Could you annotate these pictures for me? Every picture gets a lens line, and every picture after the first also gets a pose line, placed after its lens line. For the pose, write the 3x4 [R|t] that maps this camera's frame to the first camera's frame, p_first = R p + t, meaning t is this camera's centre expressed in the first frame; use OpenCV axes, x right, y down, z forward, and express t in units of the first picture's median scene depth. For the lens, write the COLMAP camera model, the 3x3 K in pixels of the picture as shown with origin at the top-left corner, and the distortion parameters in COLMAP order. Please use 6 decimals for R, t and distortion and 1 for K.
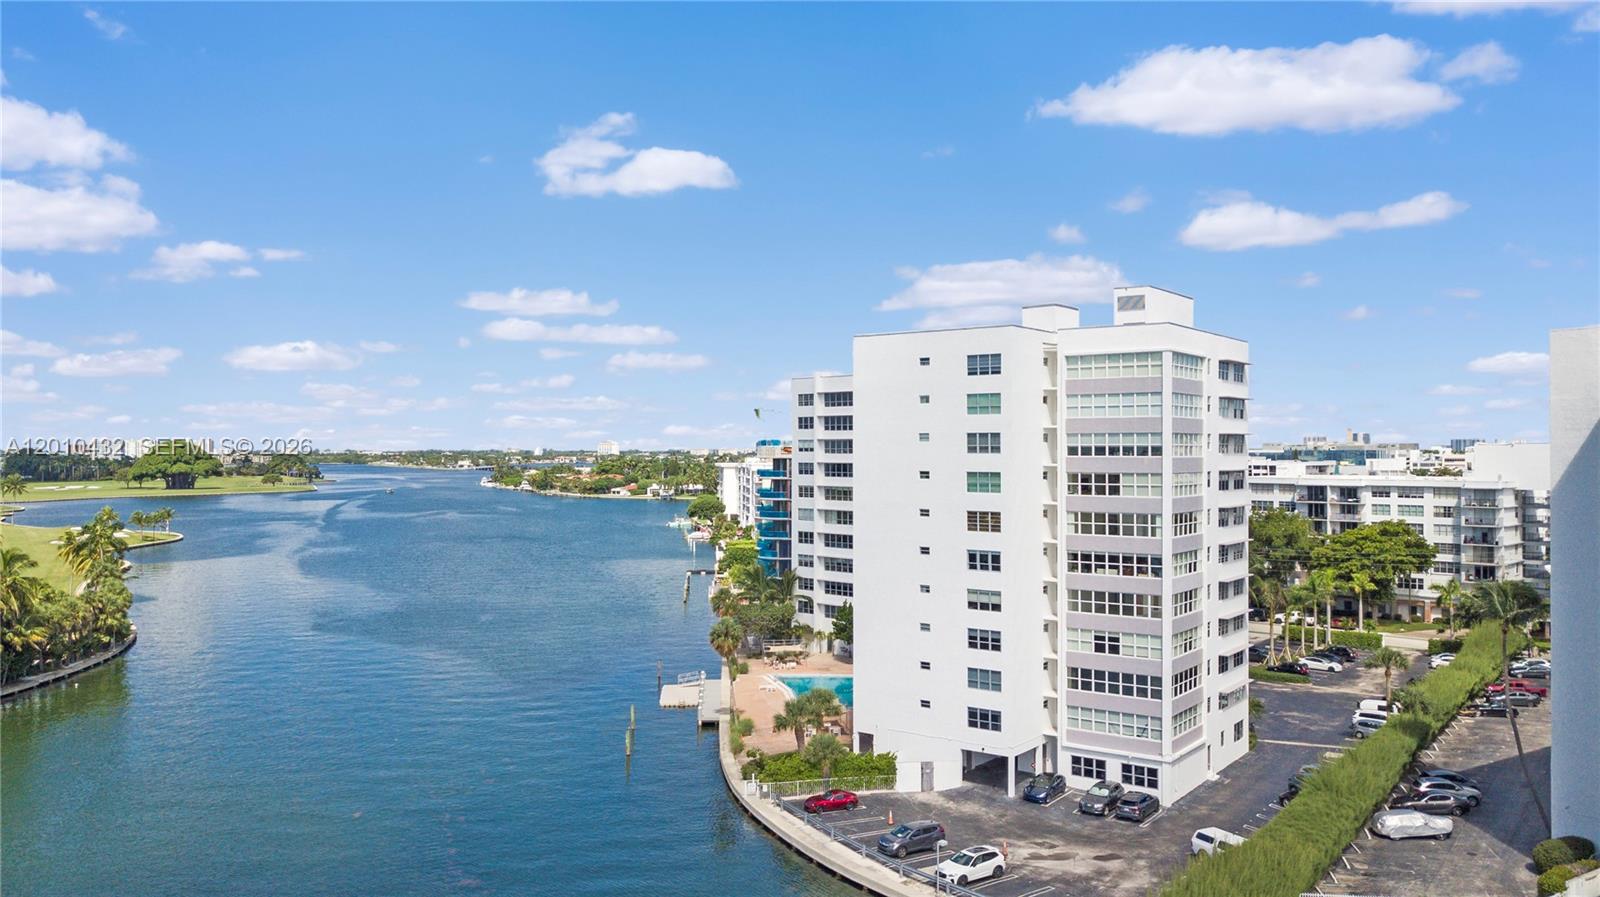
lens RADIAL K [[1234.9, 0, 788.5], [0, 1234.9, 460.6], [0, 0, 1]] dist [0.000116, -0.002839]
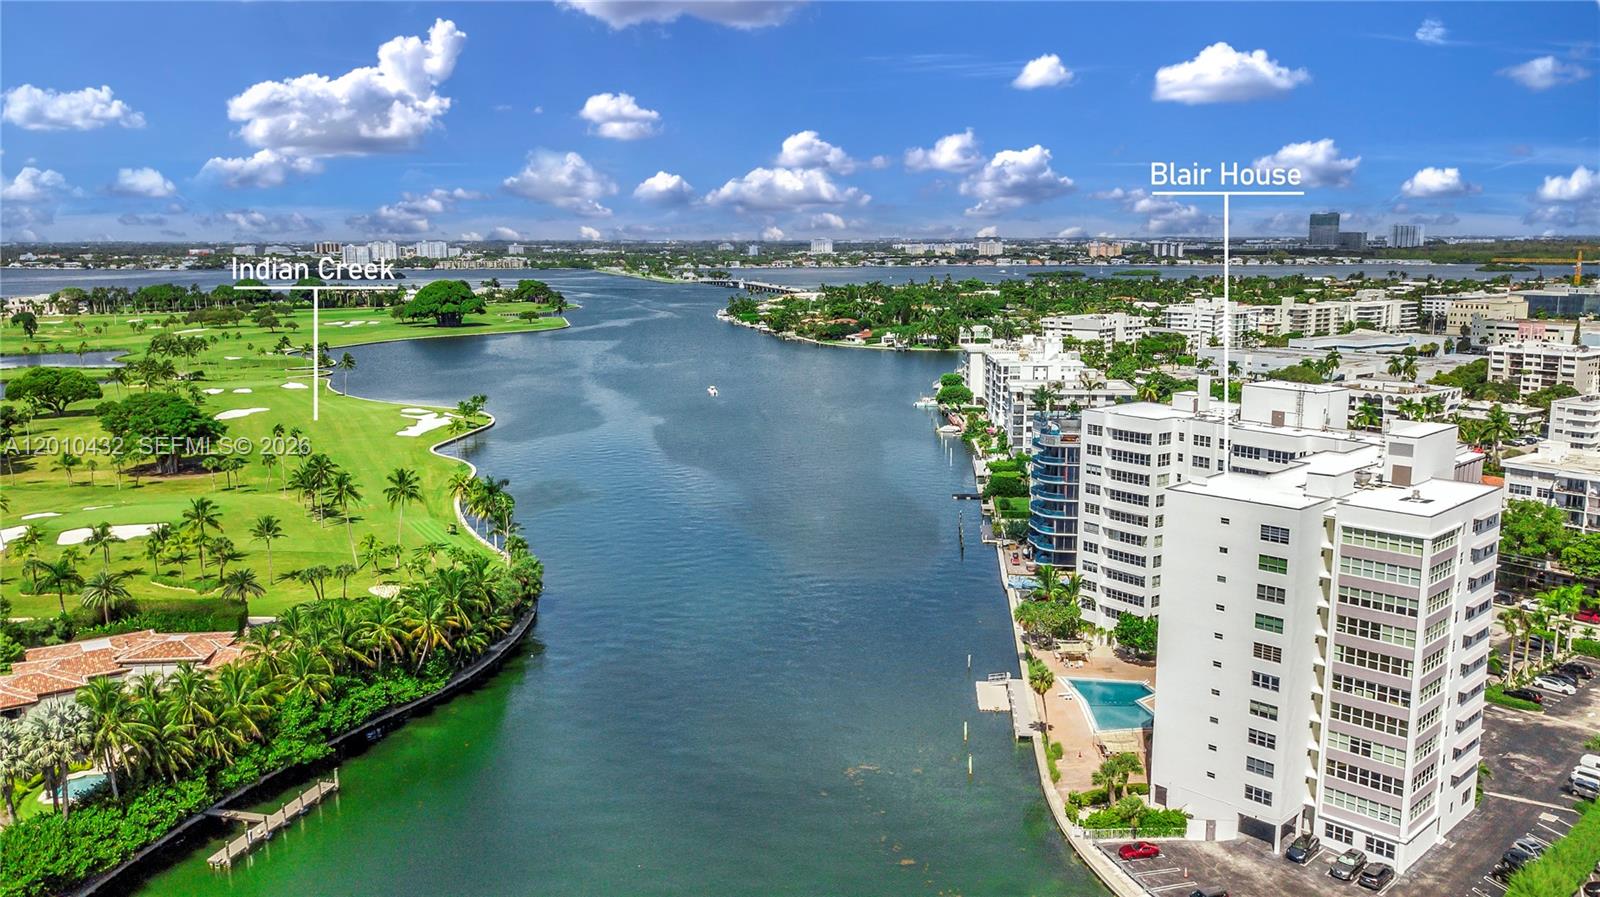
lens RADIAL K [[1234.9, 0, 788.5], [0, 1234.9, 460.6], [0, 0, 1]] dist [0.000116, -0.002839]
pose [[0.984113, 0.030212, -0.174951, -0.116609], [-0.004582, 0.989409, 0.145085, -0.334700], [0.177481, -0.141978, 0.973829, -0.330444]]
